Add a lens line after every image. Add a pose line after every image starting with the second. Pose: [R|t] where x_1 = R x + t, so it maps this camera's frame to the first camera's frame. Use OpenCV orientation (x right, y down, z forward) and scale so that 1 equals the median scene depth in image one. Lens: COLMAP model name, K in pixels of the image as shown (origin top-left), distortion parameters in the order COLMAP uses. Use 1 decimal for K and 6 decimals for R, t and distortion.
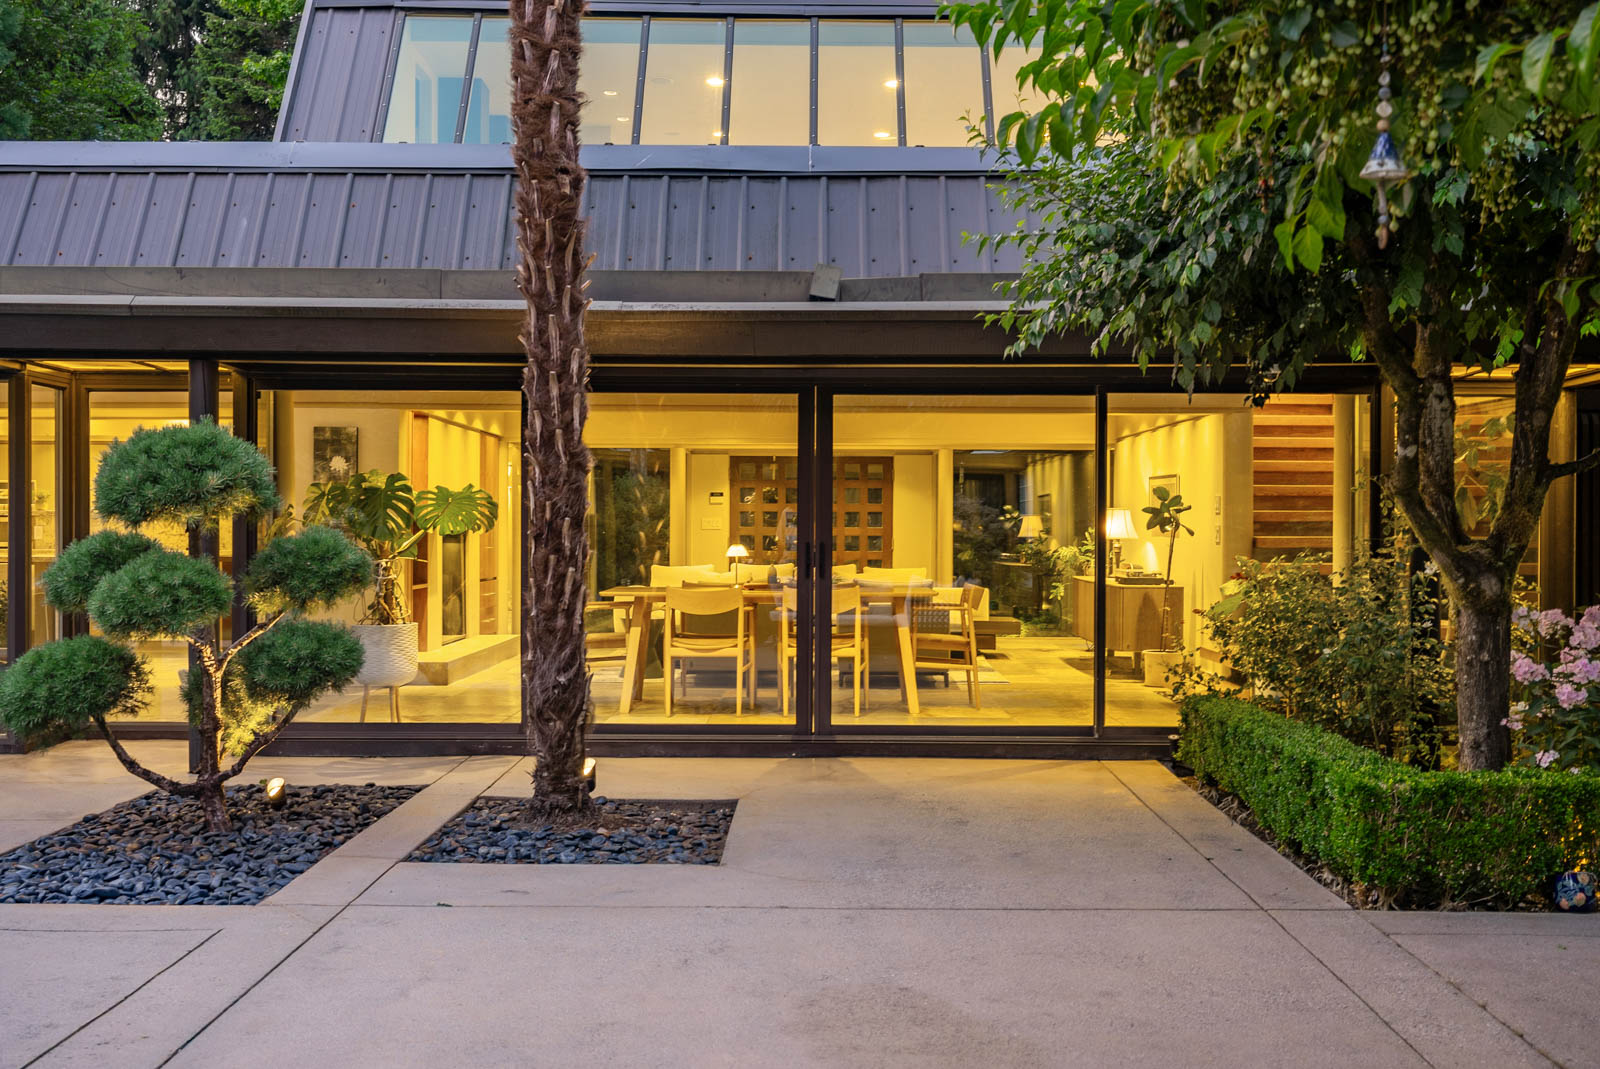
lens RADIAL K [[1715.1, 0, 800.0], [0, 1715.1, 534.5], [0, 0, 1]] dist [0.076508, 0.000041]
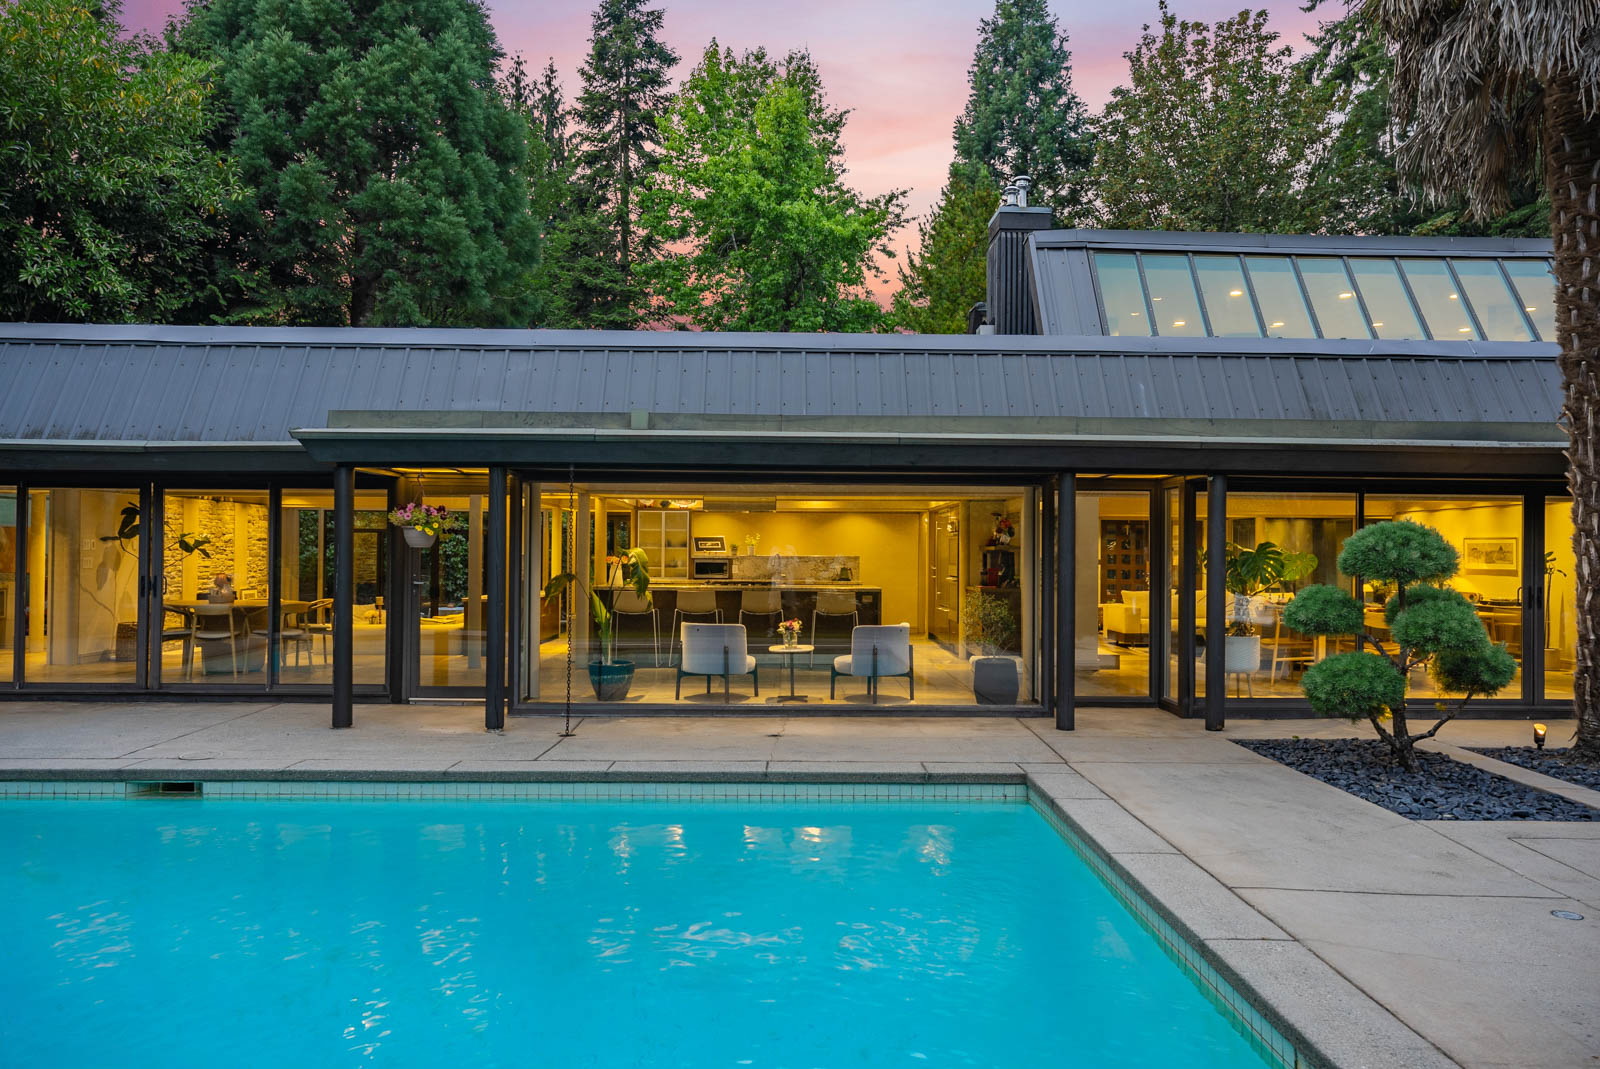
lens RADIAL K [[1068.8, 0, 800.0], [0, 1068.8, 534.5], [0, 0, 1]] dist [0.003982, -0.000717]
pose [[0.999776, 0.002733, 0.020972, -0.664509], [-0.002259, 0.999742, -0.022581, -0.018932], [-0.021028, 0.022528, 0.999525, 0.005343]]
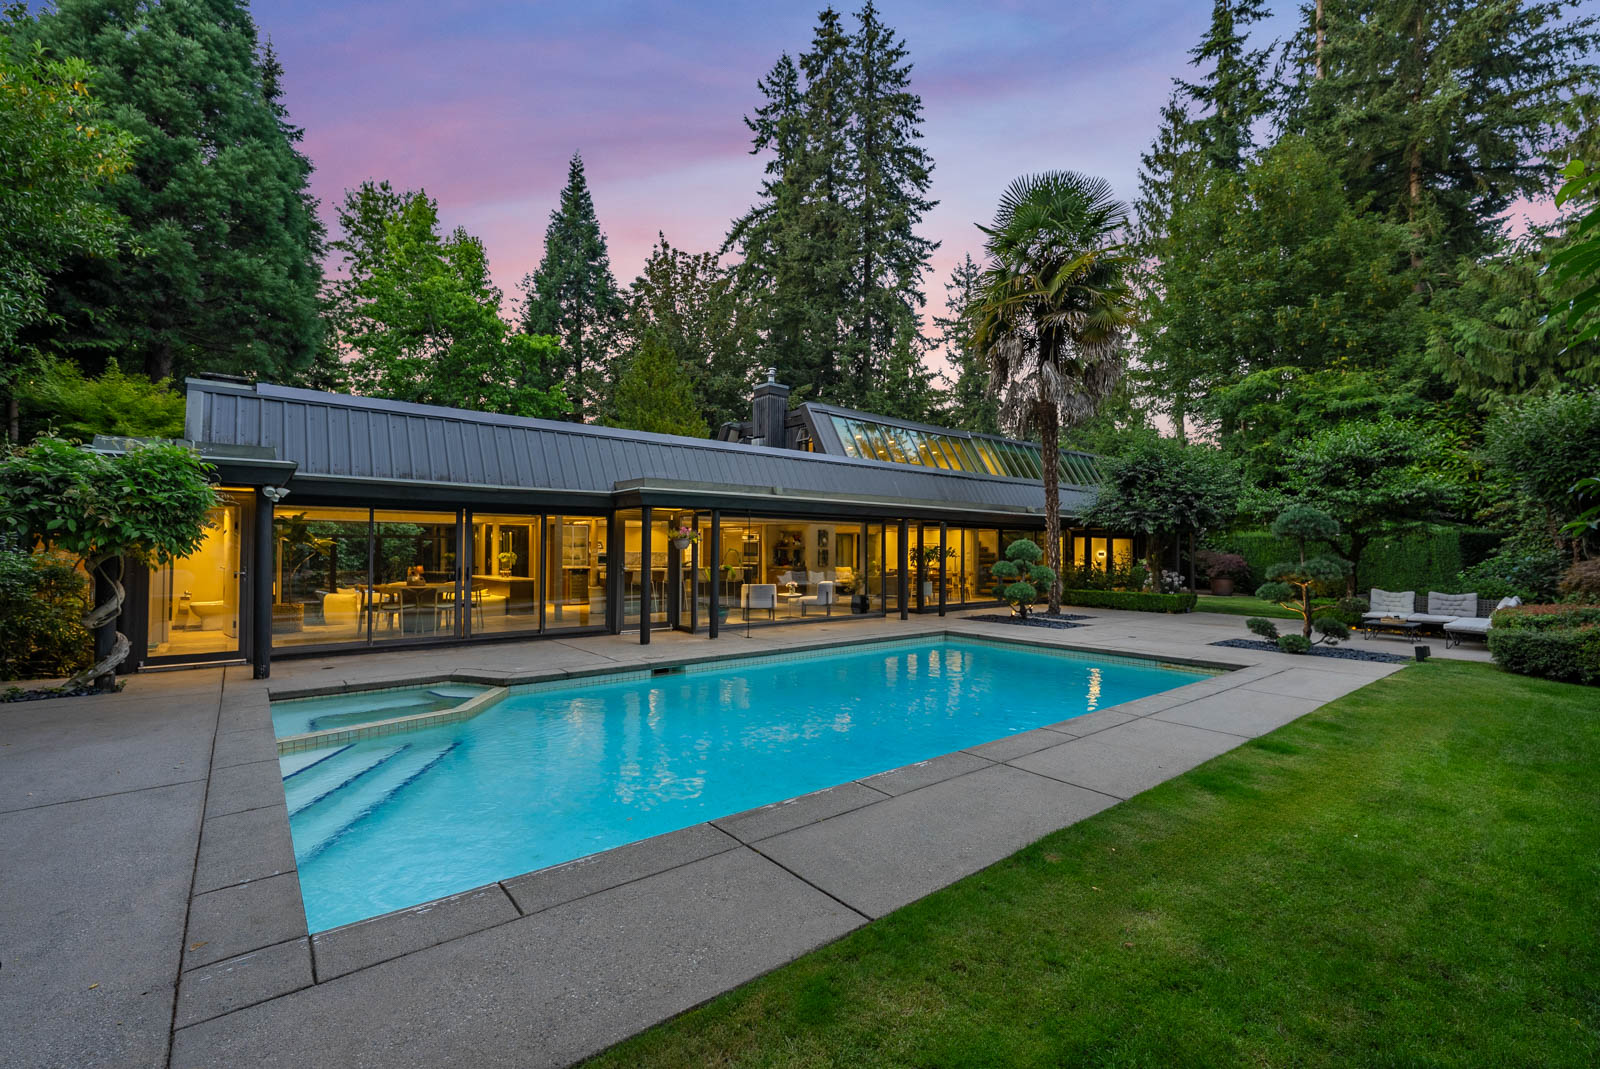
lens RADIAL K [[695.6, 0, 795.4], [0, 695.6, 536.6], [0, 0, 1]] dist [0.001375, -0.000400]
pose [[0.770592, 0.010716, 0.637239, -1.555439], [0.003879, 0.999761, -0.021503, -0.023171], [-0.637317, 0.019041, 0.770366, -0.098859]]
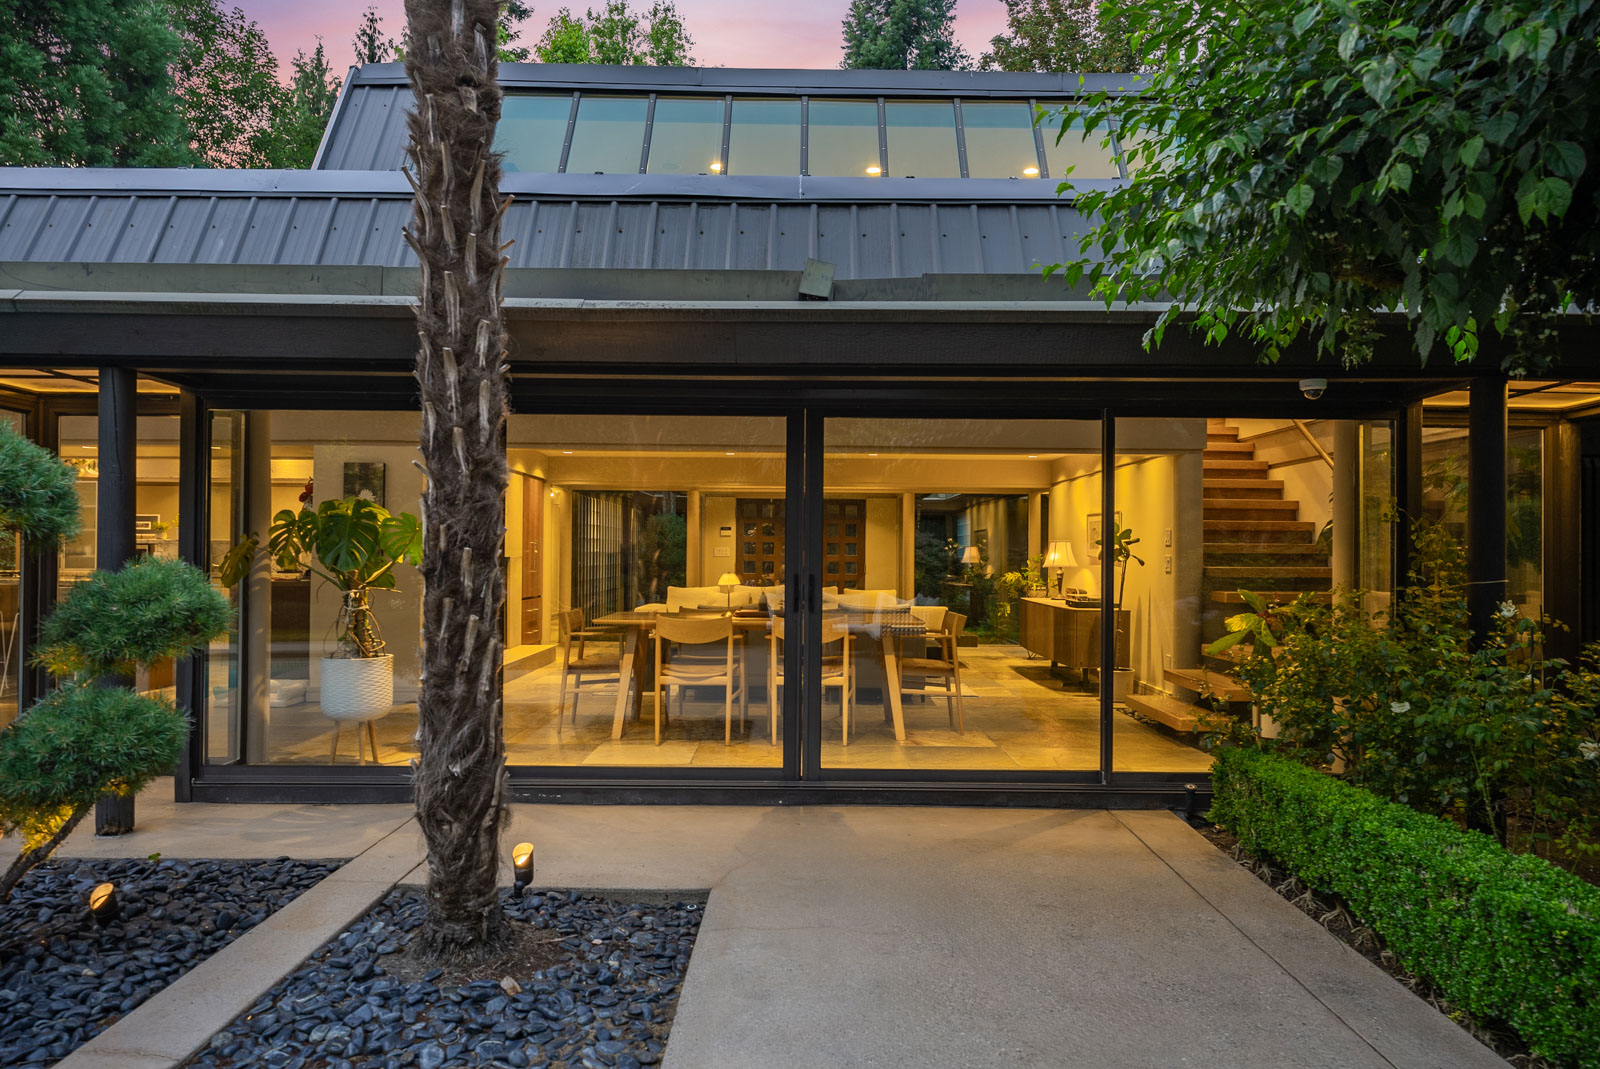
lens RADIAL K [[1068.8, 0, 800.0], [0, 1068.8, 534.5], [0, 0, 1]] dist [0.003982, -0.000717]
pose [[0.999976, 0.003940, 0.005625, 0.003038], [-0.003818, 0.999759, -0.021630, -0.004315], [-0.005709, 0.021608, 0.999750, 0.394107]]
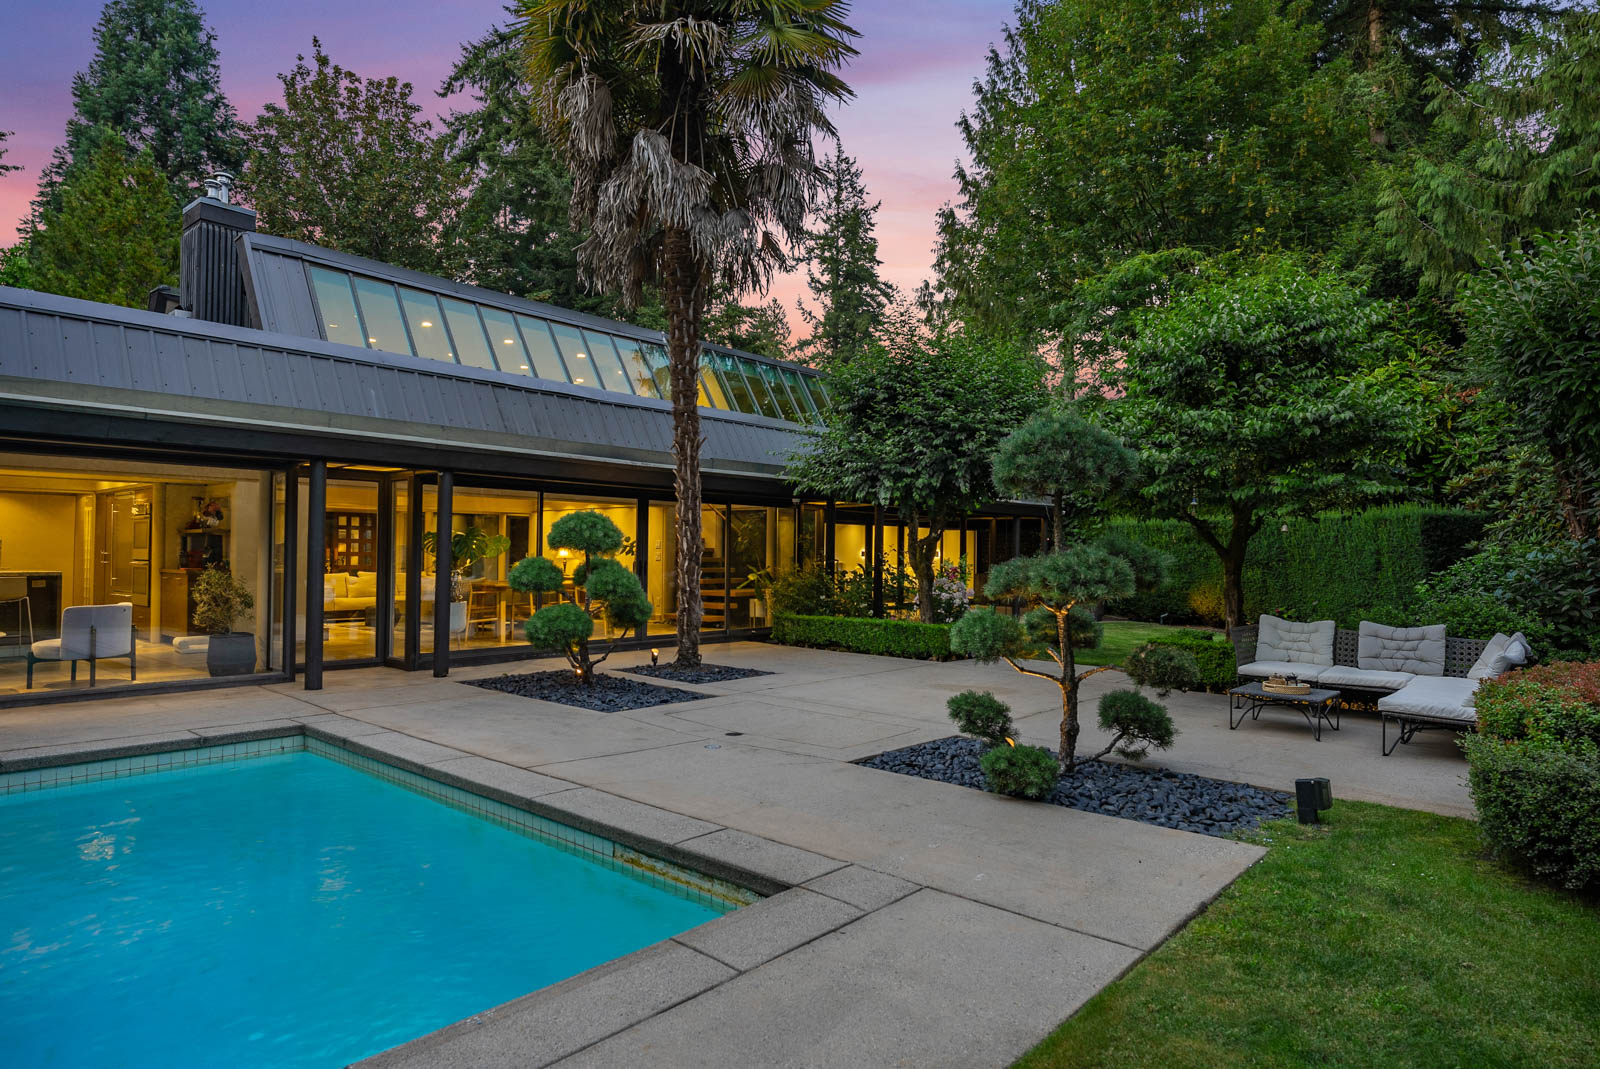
lens RADIAL K [[929.6, 0, 800.0], [0, 929.6, 534.5], [0, 0, 1]] dist [-0.000395, 0.001918]
pose [[0.655688, 0.017523, 0.754828, -0.782650], [-0.001040, 0.999751, -0.022305, -0.003119], [-0.755031, 0.013840, 0.655543, -0.019696]]
